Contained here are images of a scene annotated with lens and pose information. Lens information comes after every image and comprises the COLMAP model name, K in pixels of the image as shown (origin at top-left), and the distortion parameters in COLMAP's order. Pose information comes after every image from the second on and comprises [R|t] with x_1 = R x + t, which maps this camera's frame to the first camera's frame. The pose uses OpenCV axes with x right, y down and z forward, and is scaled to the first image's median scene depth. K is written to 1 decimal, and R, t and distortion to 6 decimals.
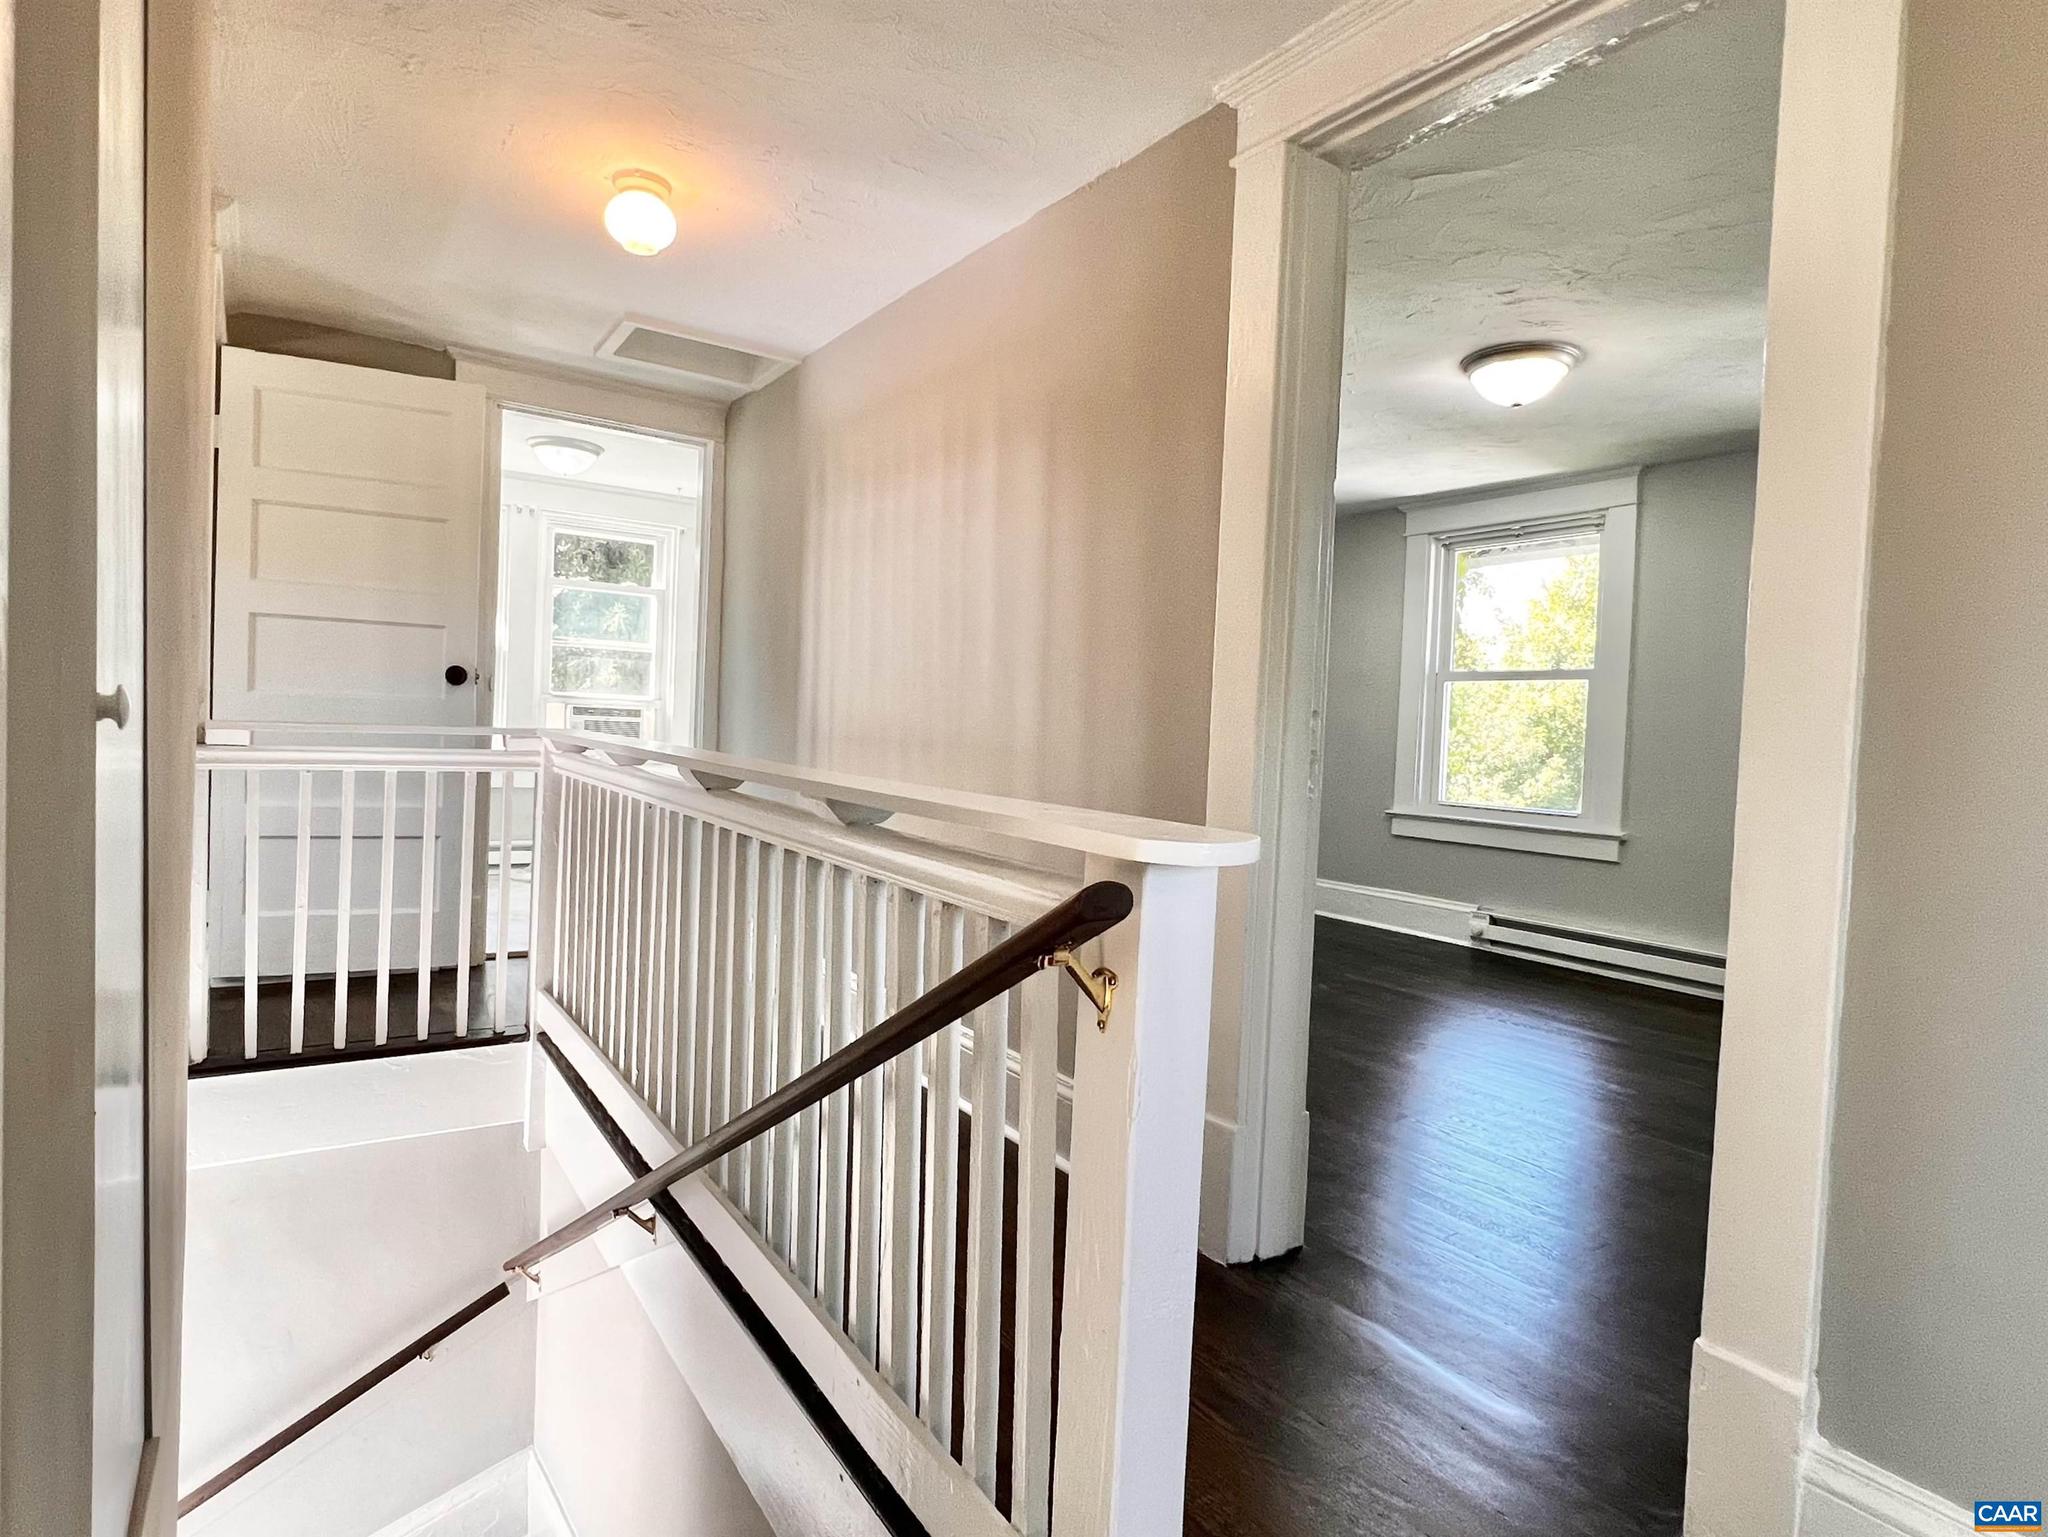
lens RADIAL K [[1059.8, 0, 1025.1], [0, 1059.8, 760.7], [0, 0, 1]] dist [-0.005763, 0.001860]
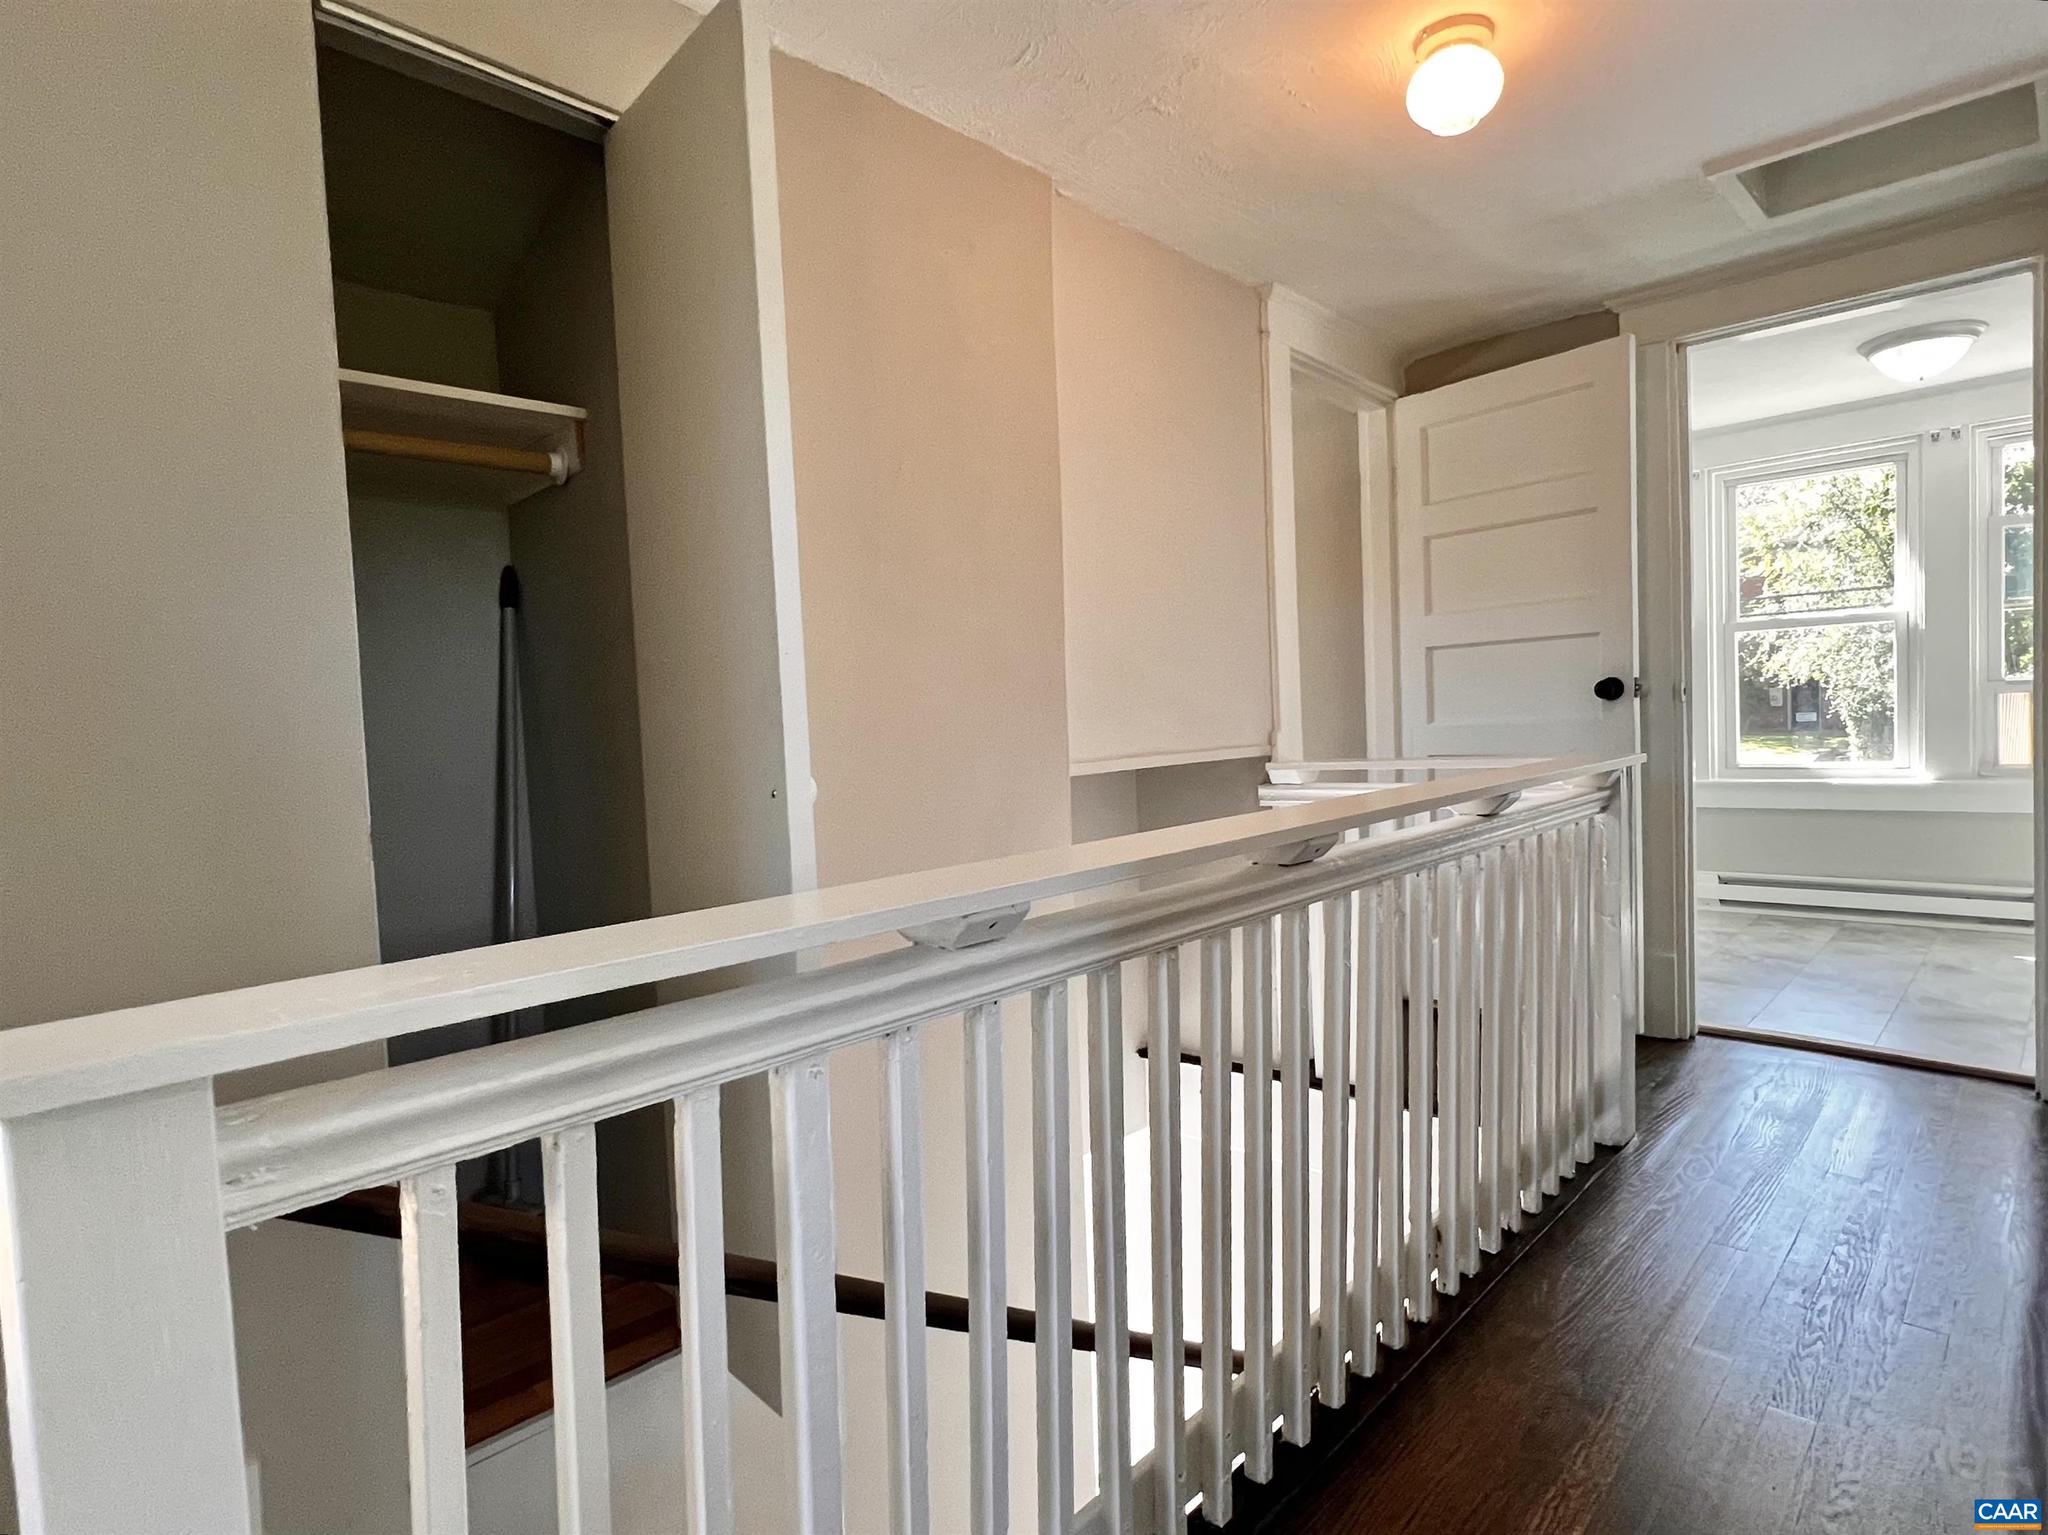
lens RADIAL K [[1109.3, 0, 1023.1], [0, 1109.3, 764.9], [0, 0, 1]] dist [-0.015118, 0.001917]
pose [[0.206026, -0.012958, -0.978461, 0.227402], [0.014533, 0.999843, -0.010181, -0.019129], [0.978439, -0.012122, 0.206182, 0.369835]]
